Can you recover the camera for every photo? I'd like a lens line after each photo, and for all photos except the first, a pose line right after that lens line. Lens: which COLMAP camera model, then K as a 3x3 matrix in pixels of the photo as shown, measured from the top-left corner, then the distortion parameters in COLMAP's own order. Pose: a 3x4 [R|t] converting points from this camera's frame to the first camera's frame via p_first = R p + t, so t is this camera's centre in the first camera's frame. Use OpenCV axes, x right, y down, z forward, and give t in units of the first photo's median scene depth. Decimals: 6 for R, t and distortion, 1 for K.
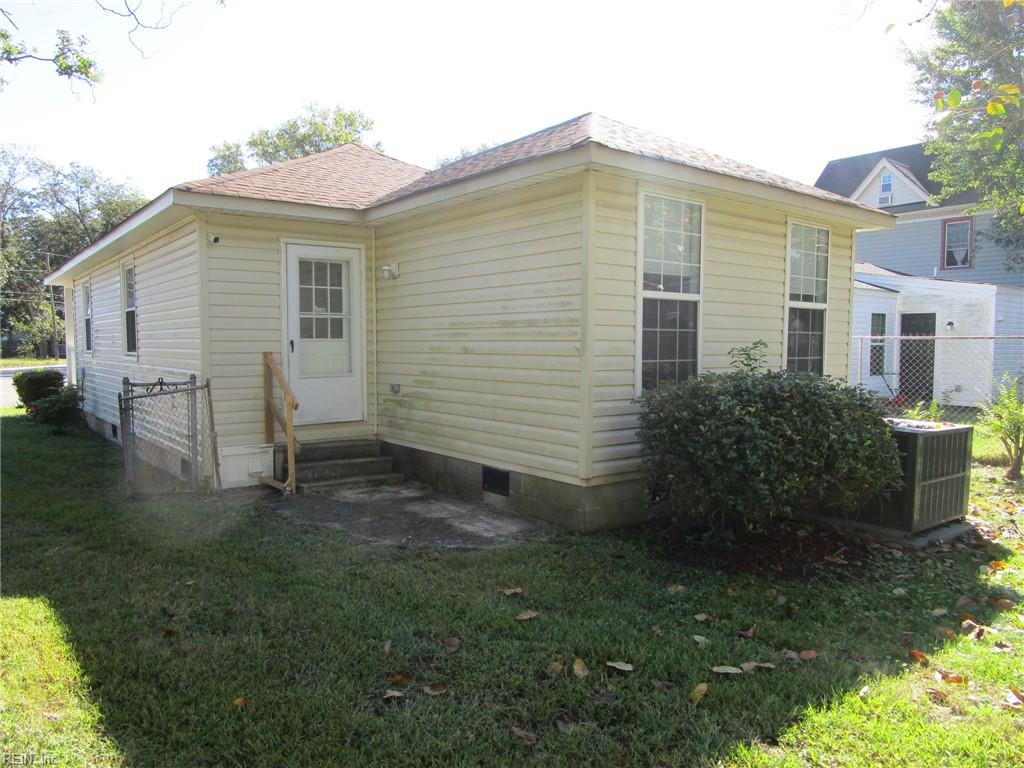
lens RADIAL K [[727.7, 0, 508.6], [0, 727.7, 386.7], [0, 0, 1]] dist [-0.028852, 0.011447]
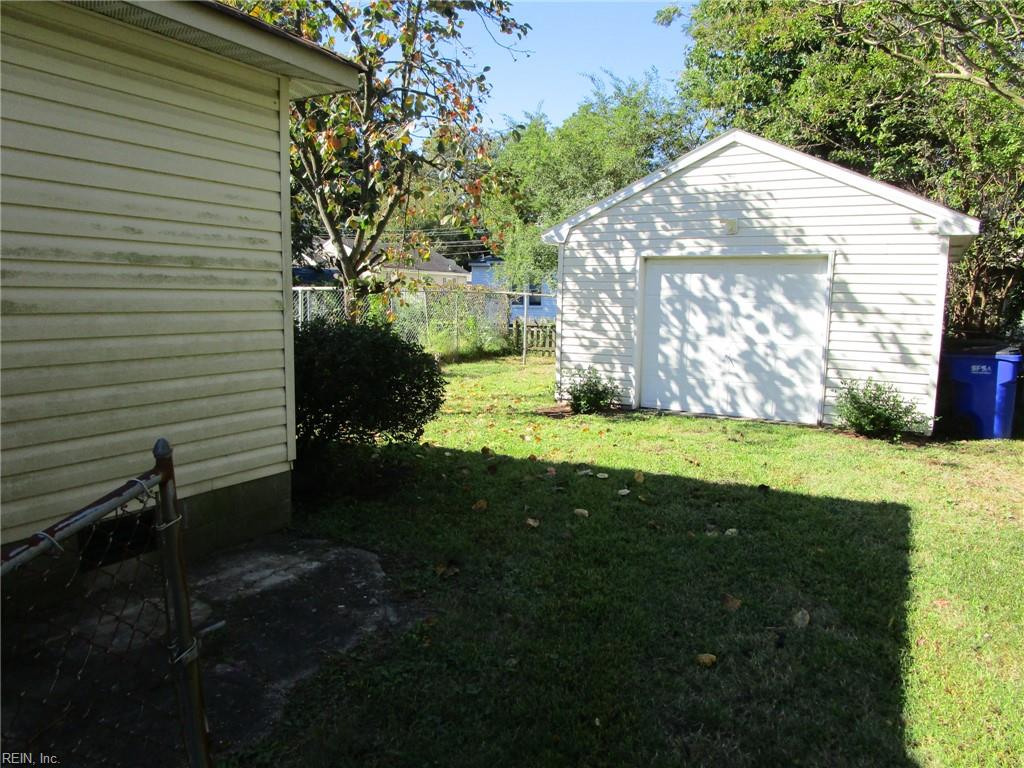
lens RADIAL K [[727.7, 0, 512.4], [0, 727.7, 386.0], [0, 0, 1]] dist [-0.028852, 0.011447]
pose [[-0.371721, -0.120391, 0.920505, -0.705691], [0.039824, 0.988575, 0.145376, -0.063332], [-0.927490, 0.090697, -0.362680, 1.017507]]
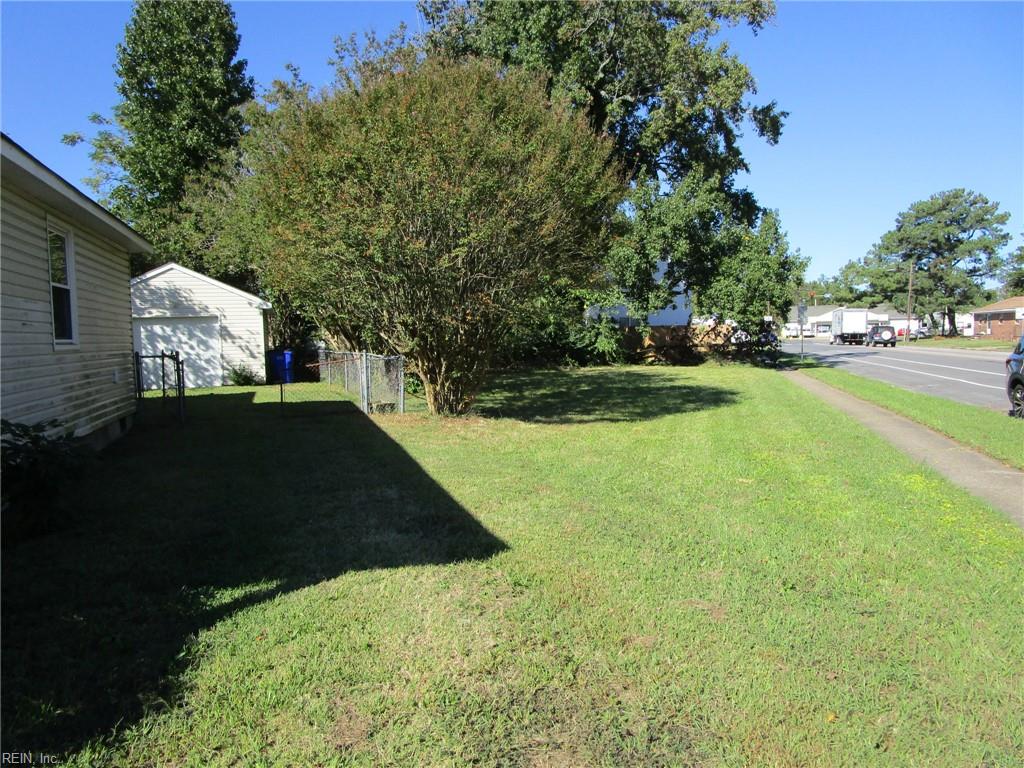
lens RADIAL K [[727.7, 0, 515.6], [0, 727.7, 384.1], [0, 0, 1]] dist [-0.028852, 0.011447]
pose [[-0.938408, -0.007615, 0.345444, -2.206190], [0.042168, 0.989760, 0.136368, -0.180551], [-0.342945, 0.142536, -0.928478, 2.759485]]
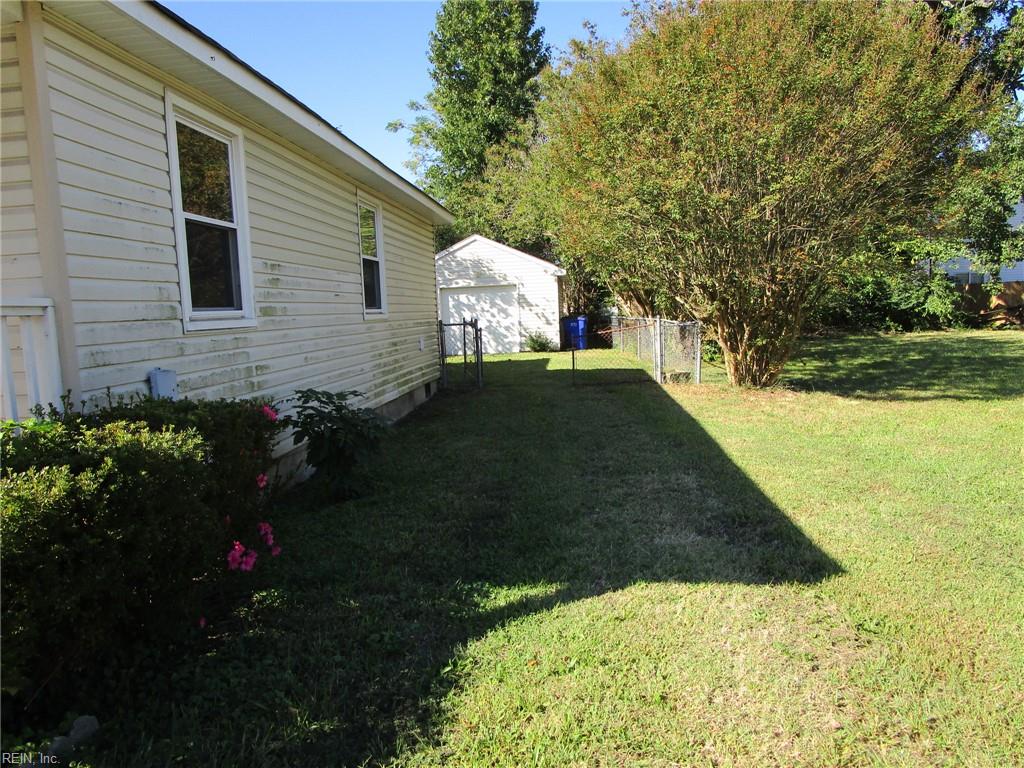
lens RADIAL K [[727.7, 0, 513.7], [0, 727.7, 388.9], [0, 0, 1]] dist [-0.028852, 0.011447]
pose [[-0.730658, -0.048011, 0.681054, -2.130242], [0.087587, 0.982691, 0.163241, -0.169904], [-0.677102, 0.178925, -0.713805, 2.646152]]
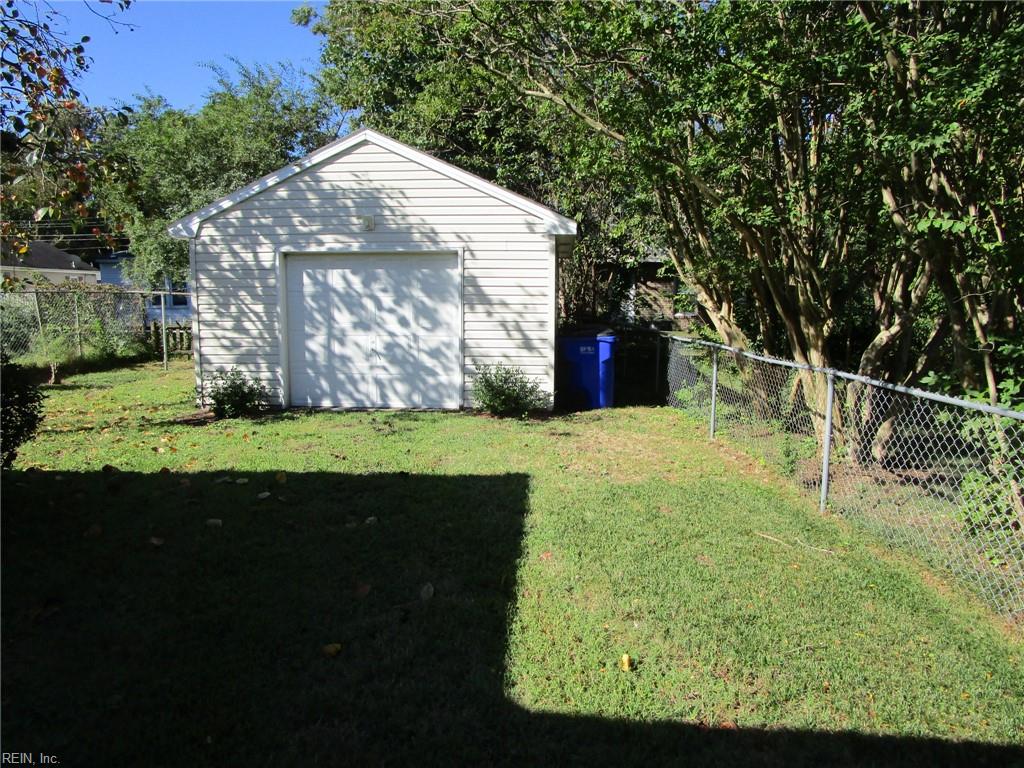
lens RADIAL K [[727.7, 0, 507.1], [0, 727.7, 383.6], [0, 0, 1]] dist [-0.028852, 0.011447]
pose [[-0.736168, -0.081609, 0.671861, -0.732120], [0.041125, 0.985475, 0.164764, -0.059723], [-0.675548, 0.148925, -0.722119, 0.984153]]
